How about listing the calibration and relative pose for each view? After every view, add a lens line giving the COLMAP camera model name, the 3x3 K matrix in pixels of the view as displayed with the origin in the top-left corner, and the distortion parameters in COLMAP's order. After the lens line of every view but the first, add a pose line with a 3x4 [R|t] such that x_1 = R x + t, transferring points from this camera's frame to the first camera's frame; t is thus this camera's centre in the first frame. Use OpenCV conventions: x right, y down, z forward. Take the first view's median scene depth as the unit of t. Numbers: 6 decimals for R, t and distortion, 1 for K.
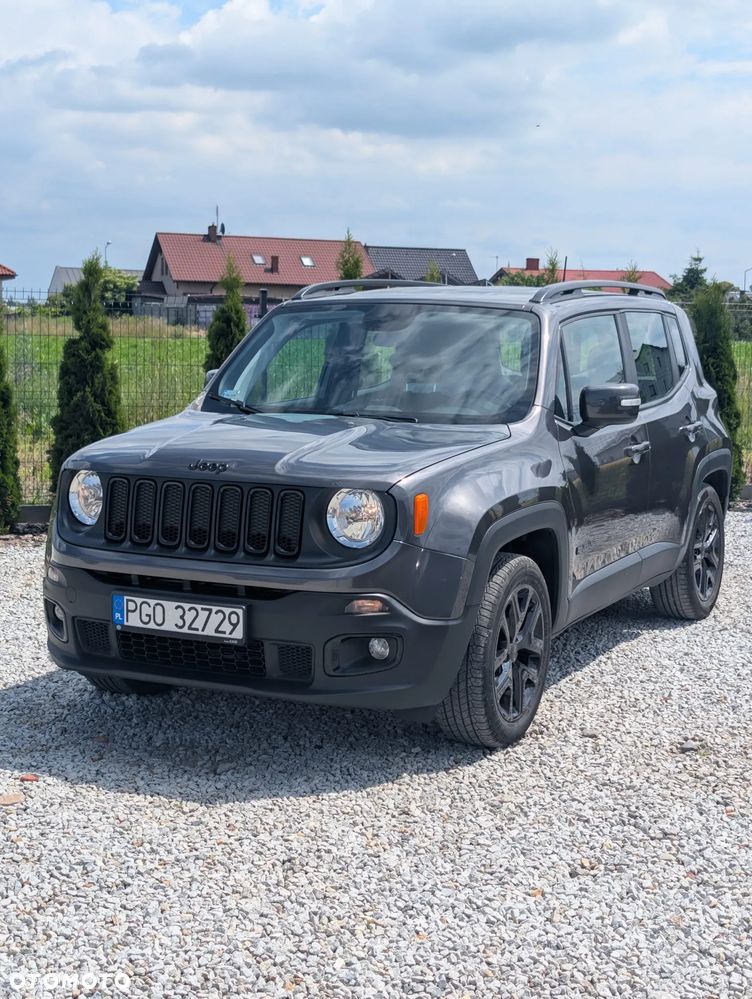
lens RADIAL K [[1501.9, 0, 376.0], [0, 1501.9, 499.5], [0, 0, 1]] dist [0.212388, -0.902300]
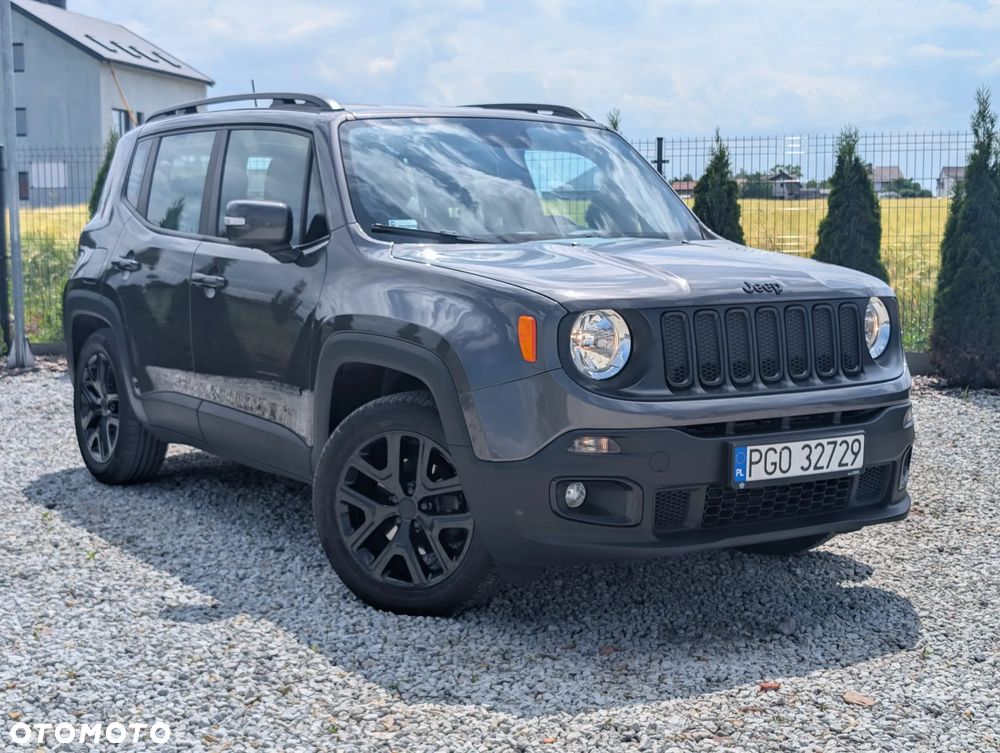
lens RADIAL K [[1507.8, 0, 468.6], [0, 1507.8, 385.6], [0, 0, 1]] dist [0.213045, -0.864761]
pose [[0.525648, -0.110602, 0.843481, -0.971221], [0.109702, 0.992047, 0.061718, -0.039532], [-0.843599, 0.060089, 0.533601, 0.689310]]
